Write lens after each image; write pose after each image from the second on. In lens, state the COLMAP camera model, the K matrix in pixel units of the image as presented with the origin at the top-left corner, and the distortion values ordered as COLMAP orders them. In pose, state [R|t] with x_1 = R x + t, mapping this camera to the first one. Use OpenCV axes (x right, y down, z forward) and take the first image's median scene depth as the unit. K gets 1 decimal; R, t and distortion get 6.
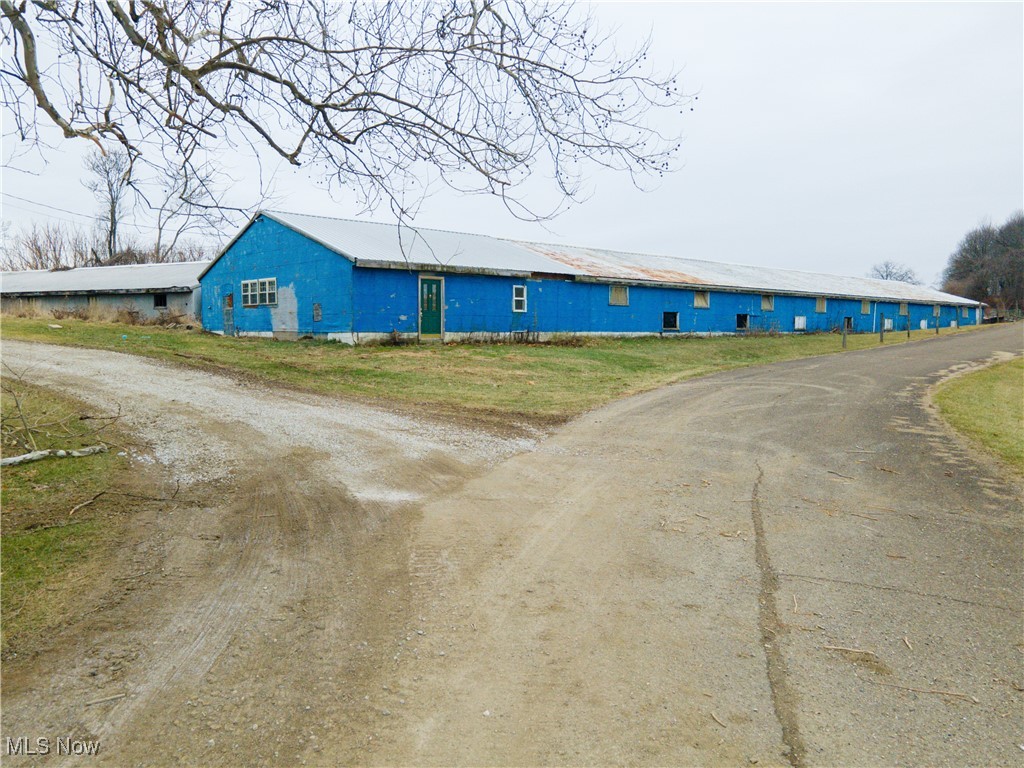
lens RADIAL K [[780.1, 0, 516.4], [0, 780.1, 386.7], [0, 0, 1]] dist [0.047465, 0.032232]
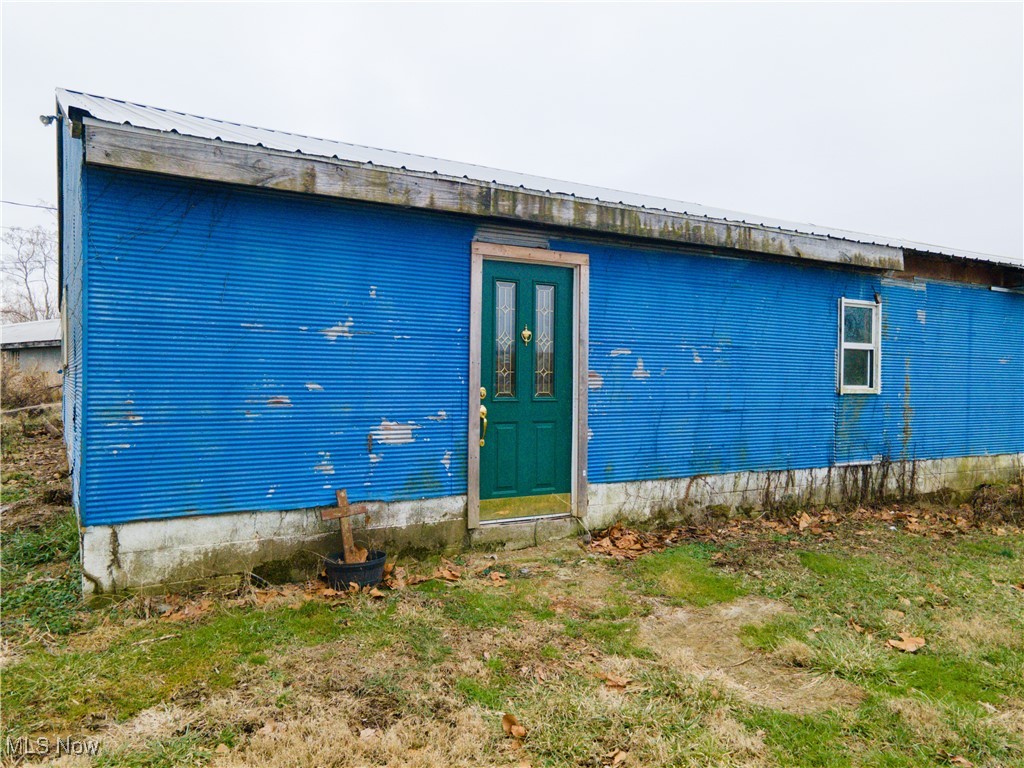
lens RADIAL K [[780.1, 0, 507.9], [0, 780.1, 383.5], [0, 0, 1]] dist [0.047465, 0.032232]
pose [[0.979091, 0.006581, -0.203319, -0.066936], [-0.021255, 0.997315, -0.070075, -0.083300], [0.202312, 0.072931, 0.976602, 0.757149]]
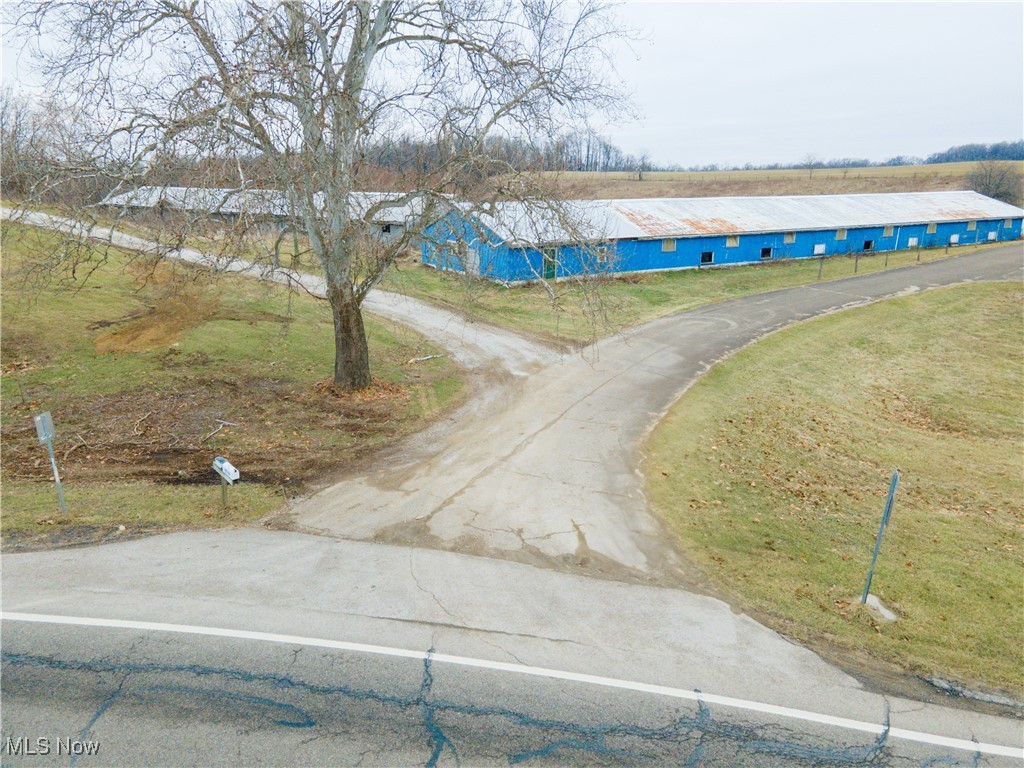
lens RADIAL K [[780.1, 0, 508.8], [0, 780.1, 382.7], [0, 0, 1]] dist [0.047465, 0.032232]
pose [[0.980960, 0.048443, -0.188073, 0.154965], [-0.013826, 0.983355, 0.181170, -0.157155], [0.193719, -0.175120, 0.965301, -0.842451]]
